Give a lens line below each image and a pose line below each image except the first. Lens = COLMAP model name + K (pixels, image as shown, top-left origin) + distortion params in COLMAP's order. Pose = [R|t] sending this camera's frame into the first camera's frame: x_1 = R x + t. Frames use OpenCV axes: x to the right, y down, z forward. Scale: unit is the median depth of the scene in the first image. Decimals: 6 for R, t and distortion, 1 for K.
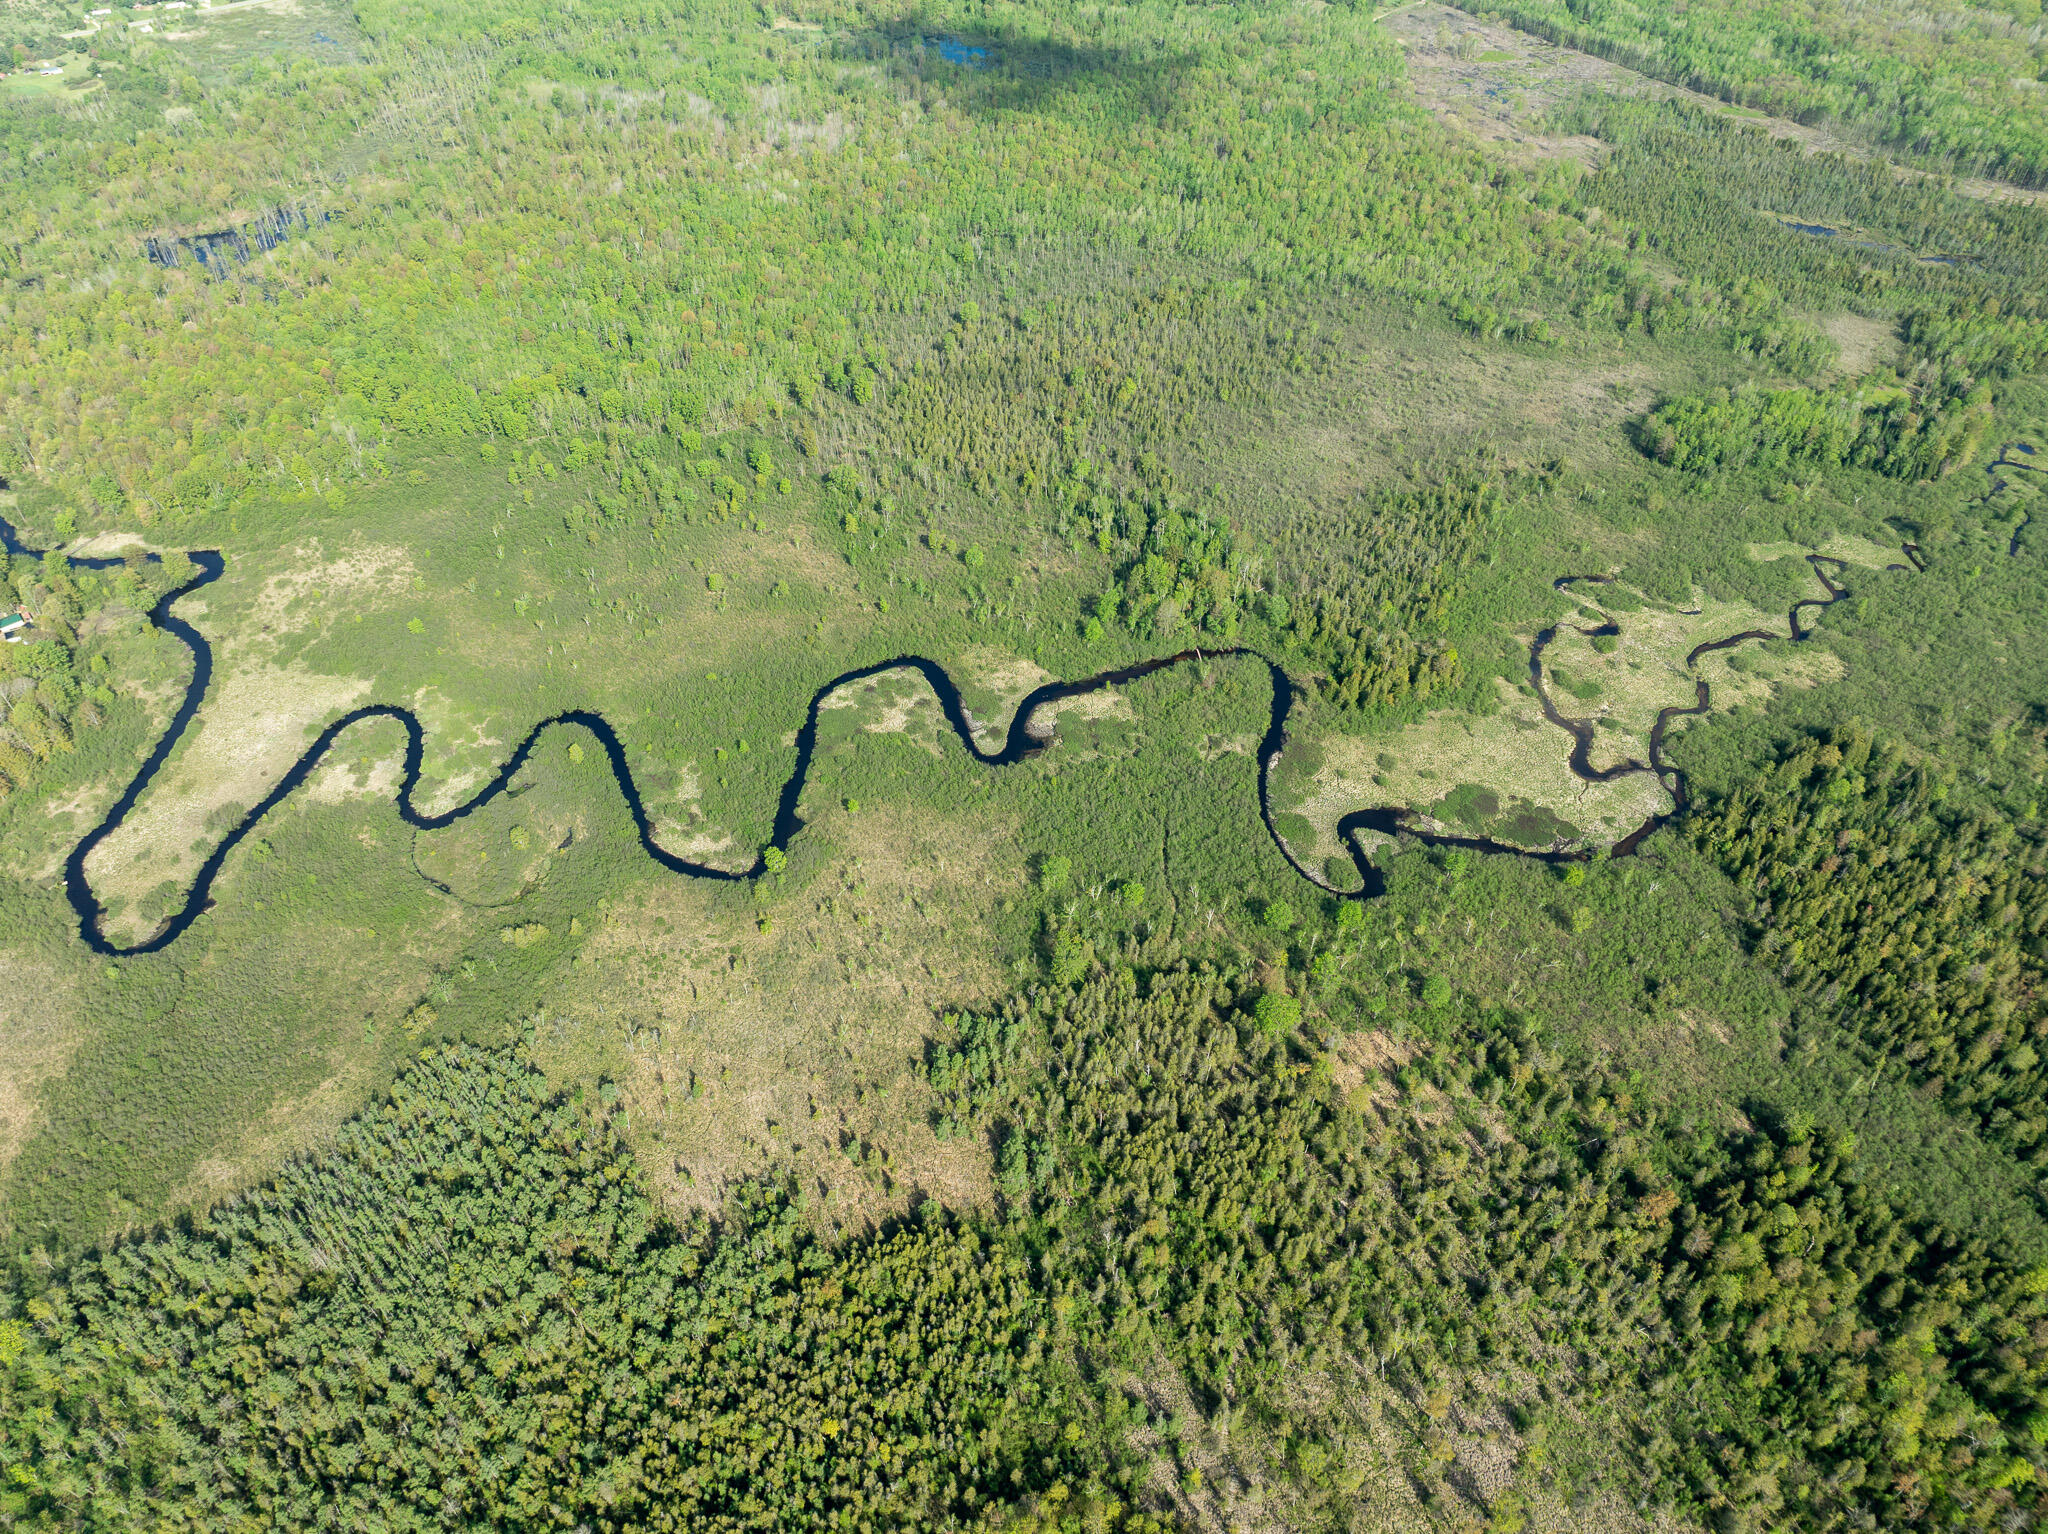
lens RADIAL K [[1445.7, 0, 1027.9], [0, 1445.7, 749.8], [0, 0, 1]] dist [-0.048924, 0.016443]
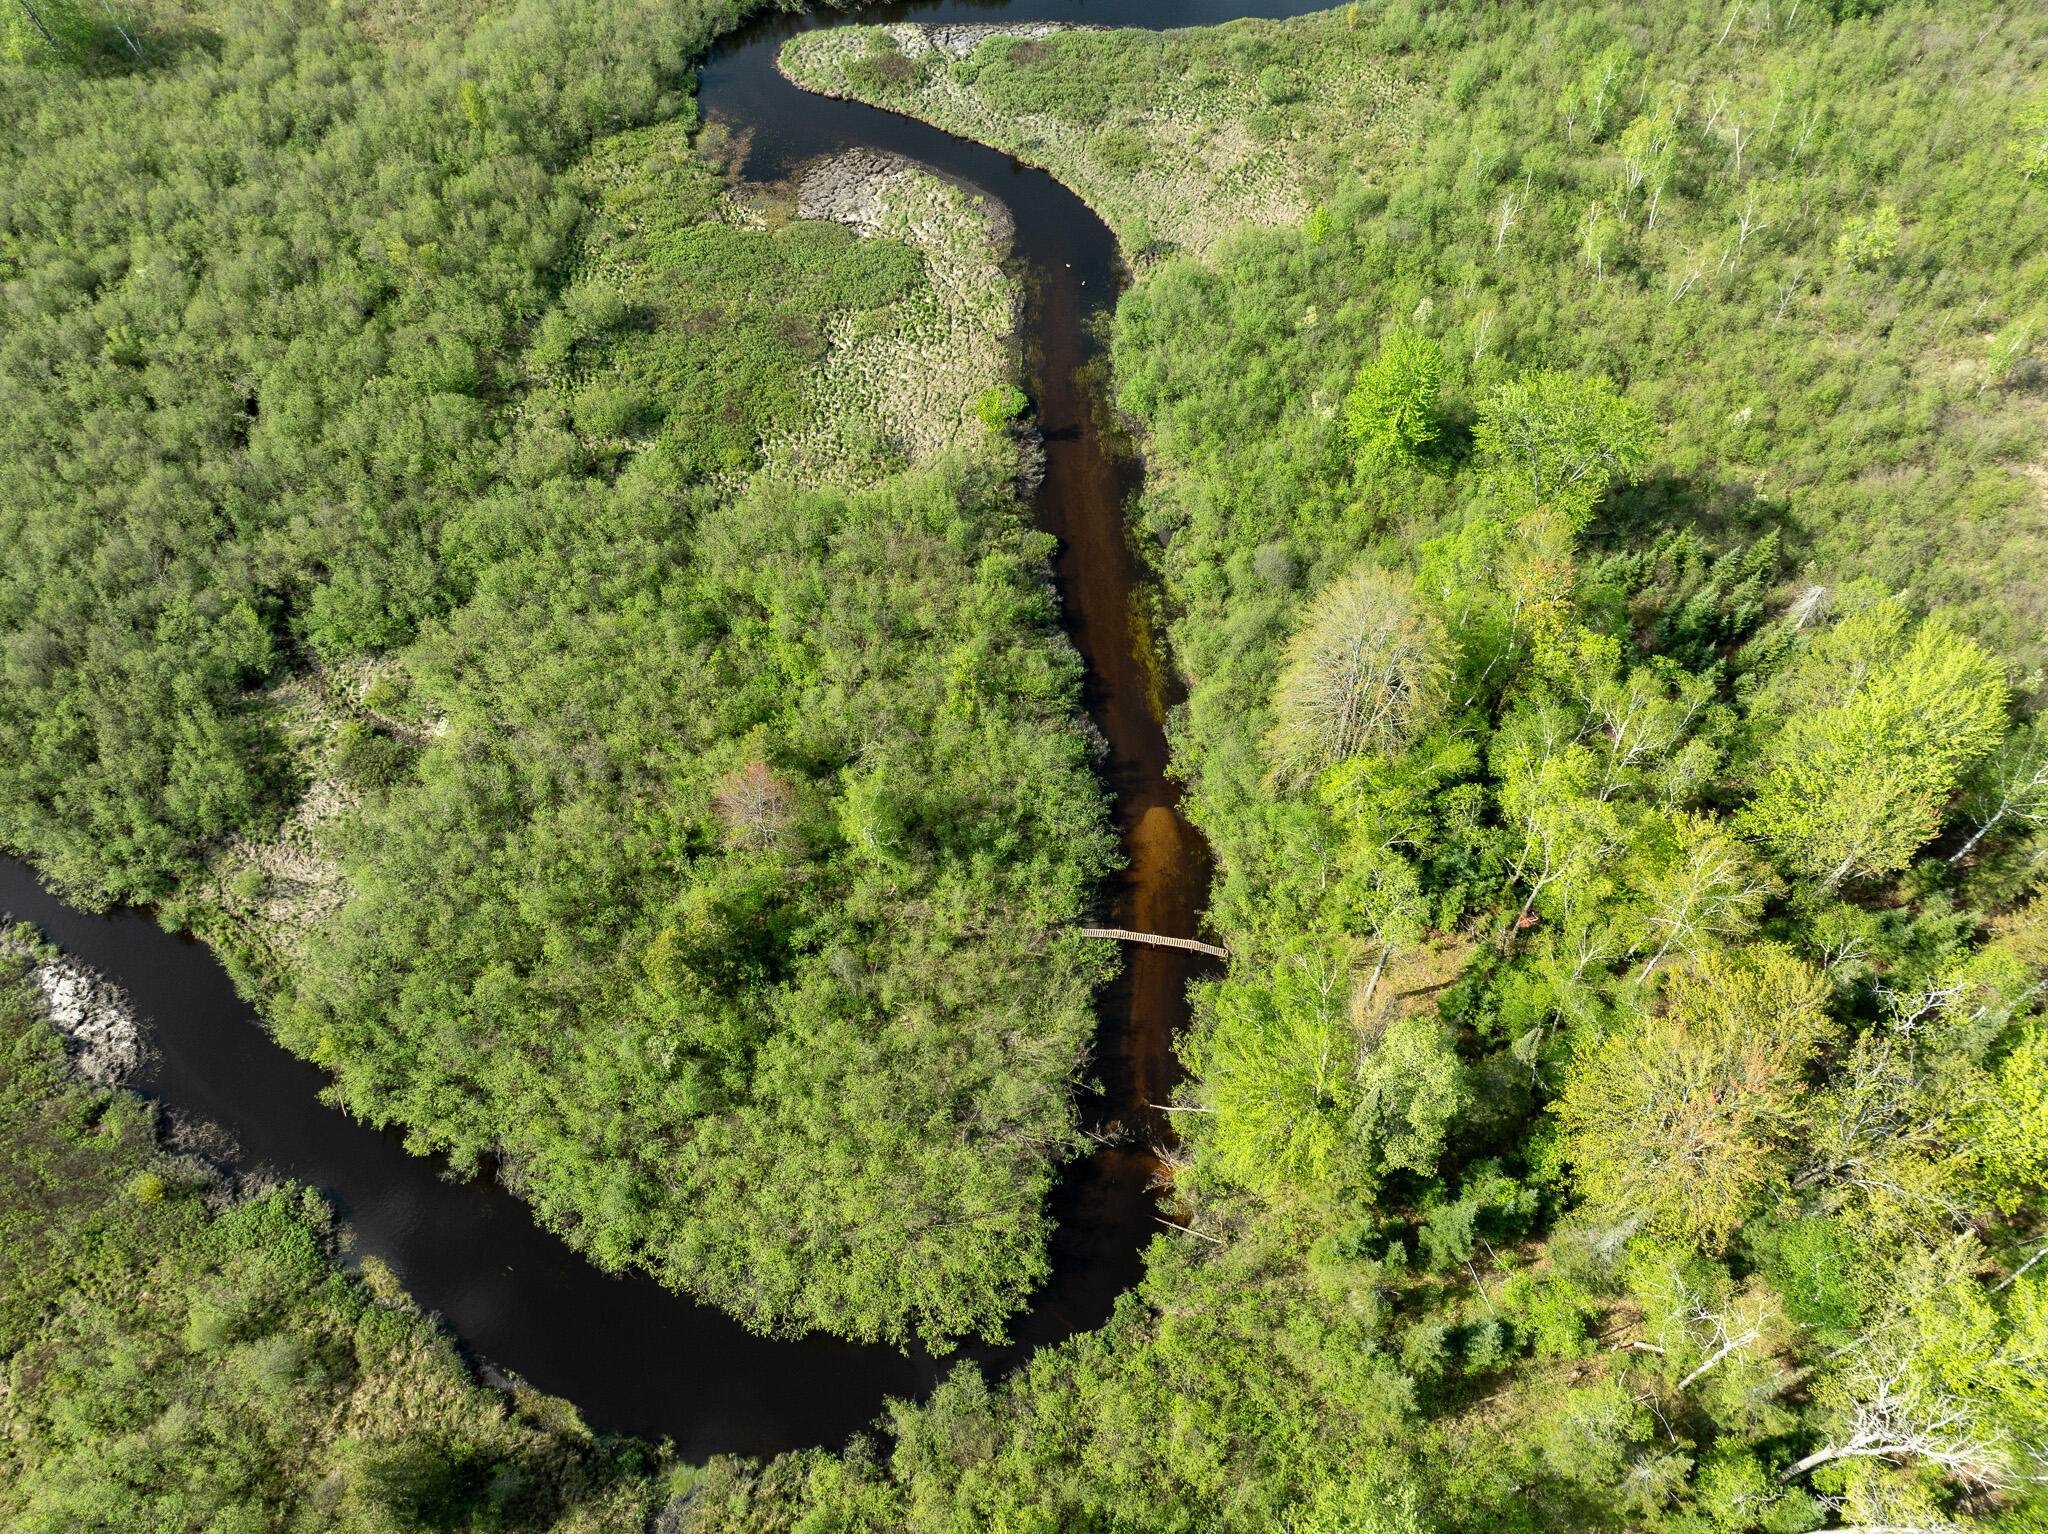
lens RADIAL K [[1445.7, 0, 1015.9], [0, 1445.7, 773.7], [0, 0, 1]] dist [-0.048924, 0.016443]
pose [[-0.286028, 0.813482, -0.506395, 0.202951], [-0.656654, 0.218471, 0.721855, -0.185550], [0.697849, 0.538997, 0.471687, 0.997536]]
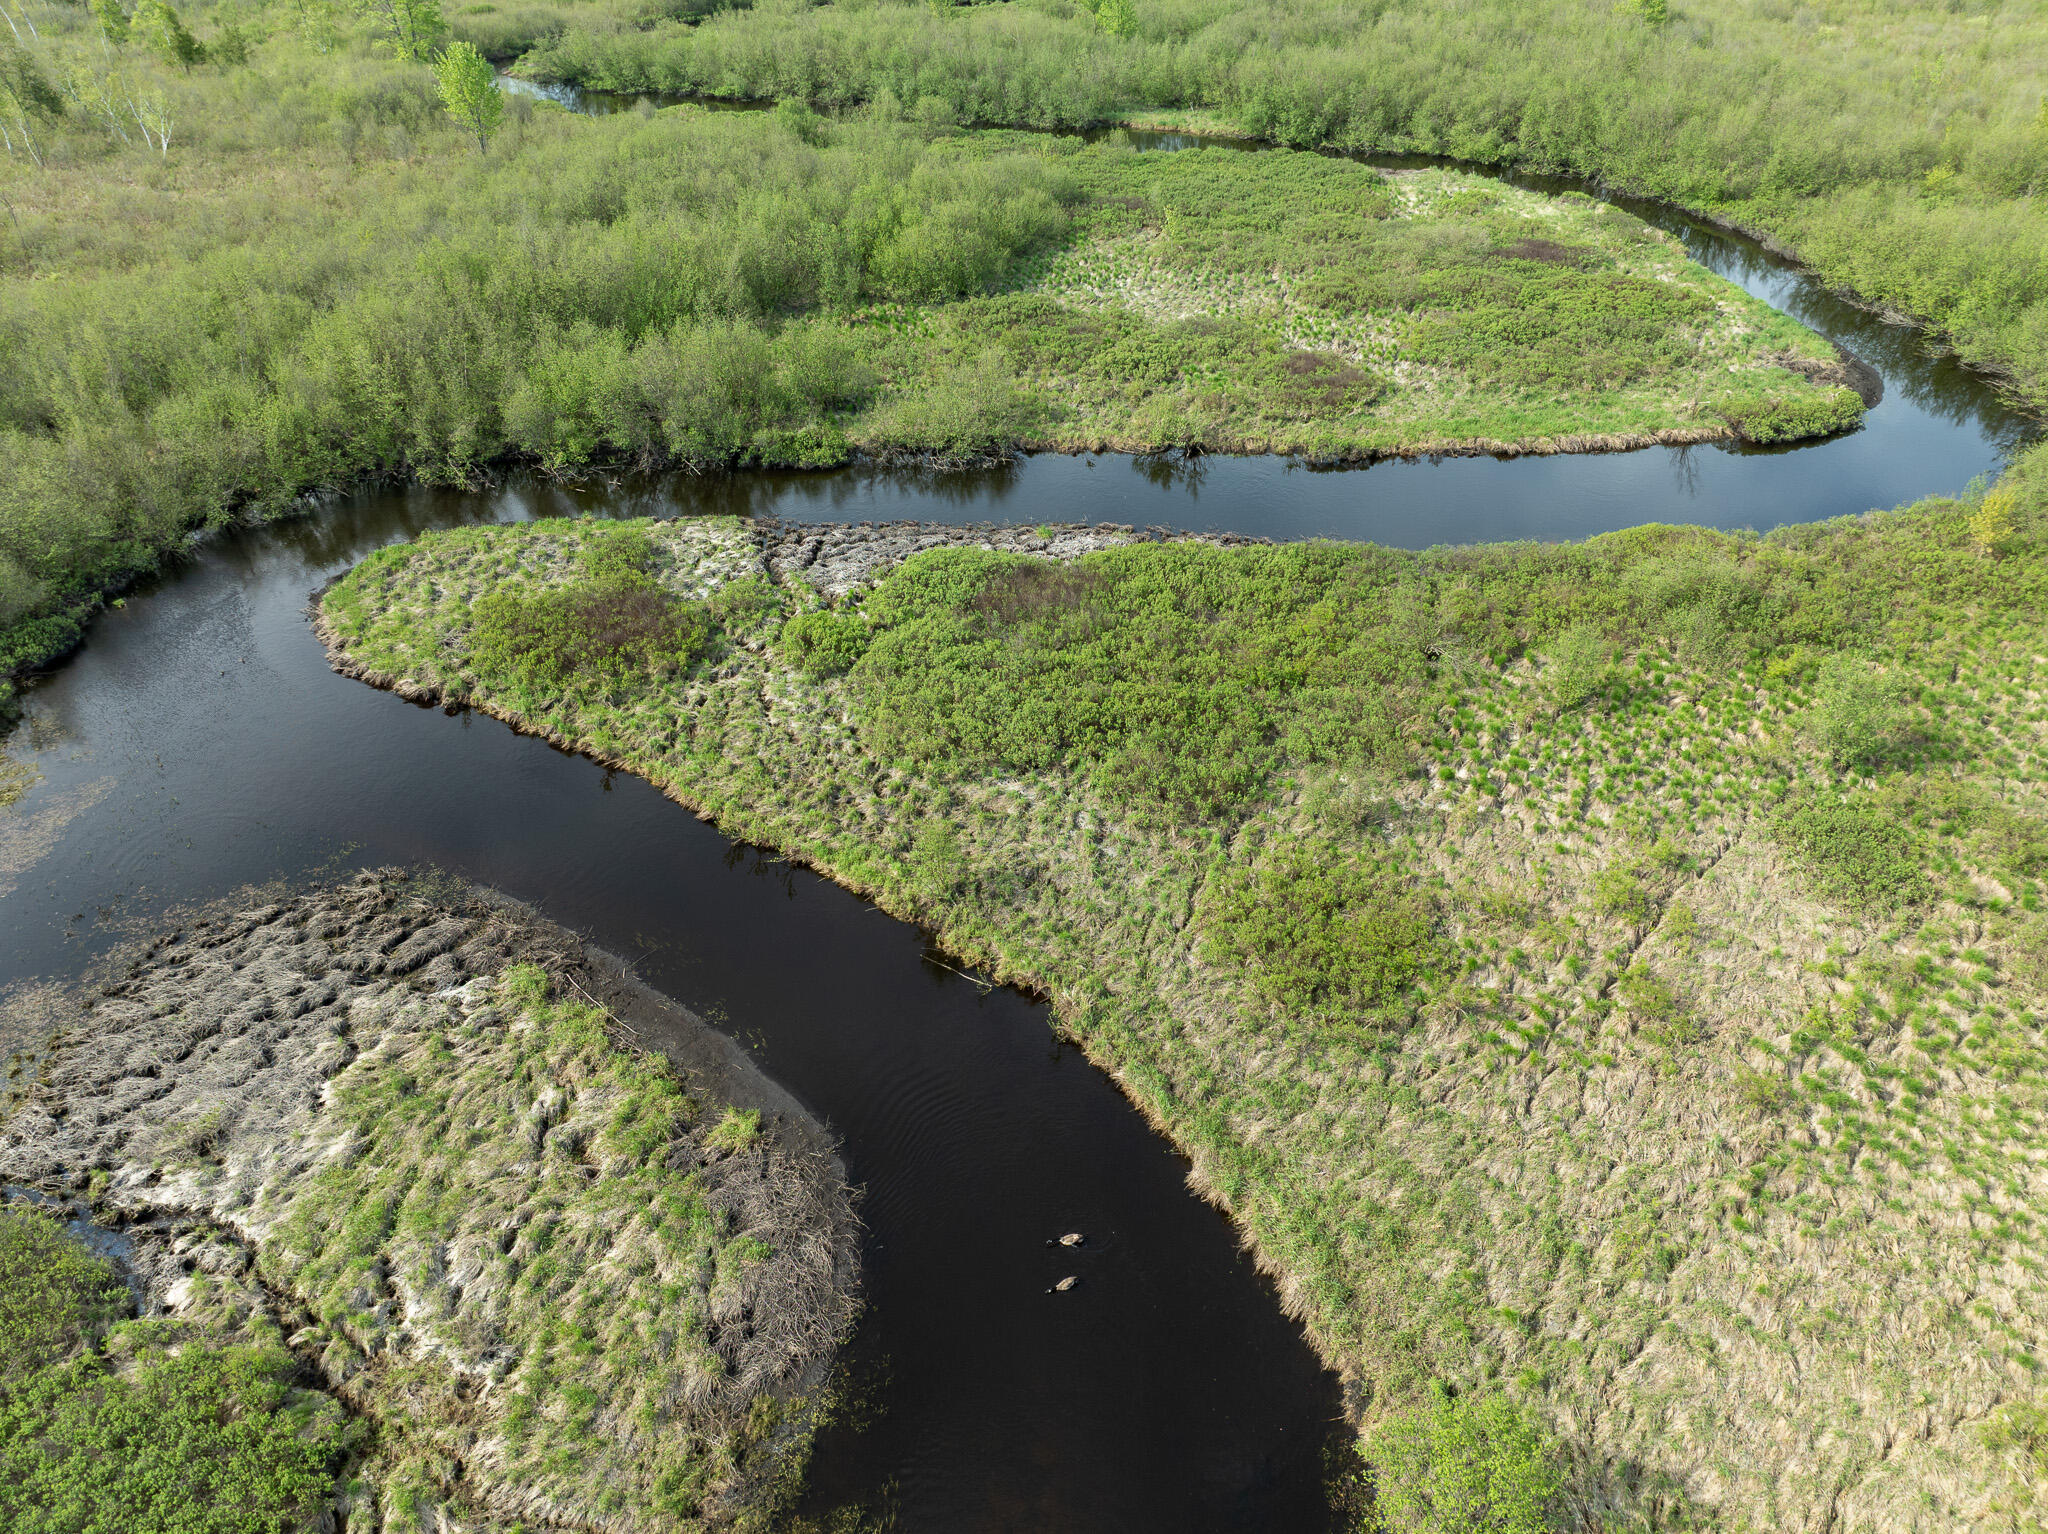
lens RADIAL K [[1445.7, 0, 1023.7], [0, 1445.7, 759.2], [0, 0, 1]] dist [-0.048924, 0.016443]
pose [[-0.360965, 0.550496, -0.752767, 0.036671], [-0.630055, 0.451157, 0.632051, -0.079313], [0.687557, 0.702433, 0.183991, 1.041511]]
